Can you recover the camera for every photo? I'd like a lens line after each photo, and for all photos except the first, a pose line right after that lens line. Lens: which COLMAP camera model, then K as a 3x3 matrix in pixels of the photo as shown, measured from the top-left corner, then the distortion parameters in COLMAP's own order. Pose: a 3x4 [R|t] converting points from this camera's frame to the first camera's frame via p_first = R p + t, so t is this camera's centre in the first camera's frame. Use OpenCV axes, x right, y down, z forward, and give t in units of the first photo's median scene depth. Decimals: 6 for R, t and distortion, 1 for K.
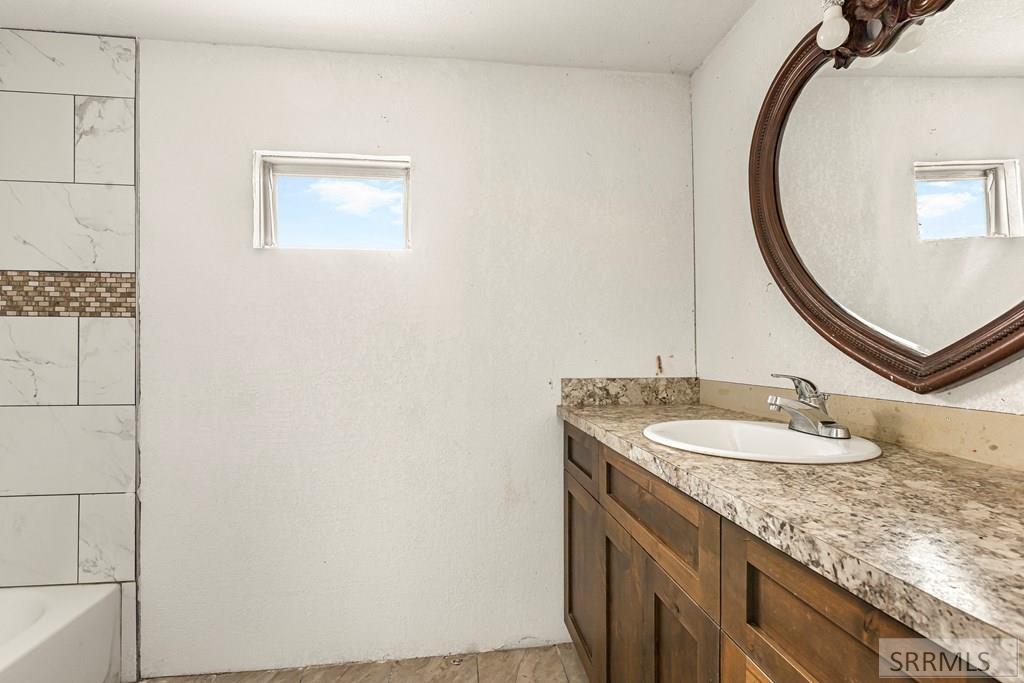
lens RADIAL K [[486.4, 0, 513.4], [0, 486.4, 353.0], [0, 0, 1]] dist [-0.000712, -0.000174]
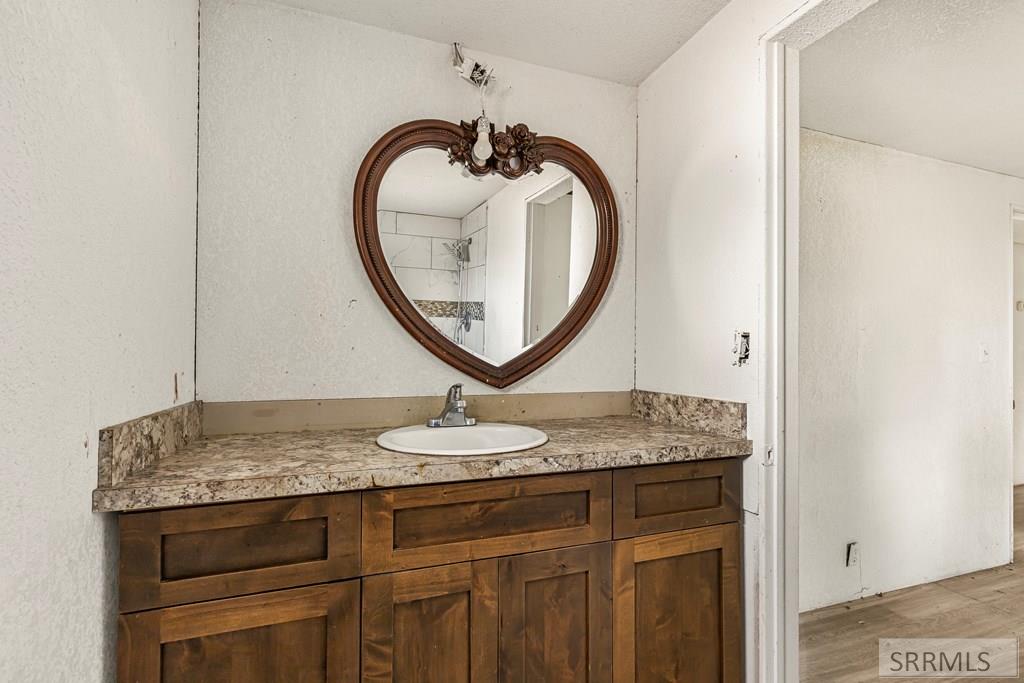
lens RADIAL K [[486.4, 0, 513.4], [0, 486.4, 353.0], [0, 0, 1]] dist [-0.000712, -0.000174]
pose [[-0.242744, 0.007077, 0.970065, -1.162577], [0.001161, 0.999975, -0.007005, -0.042576], [-0.970090, -0.000574, -0.242746, 1.904089]]
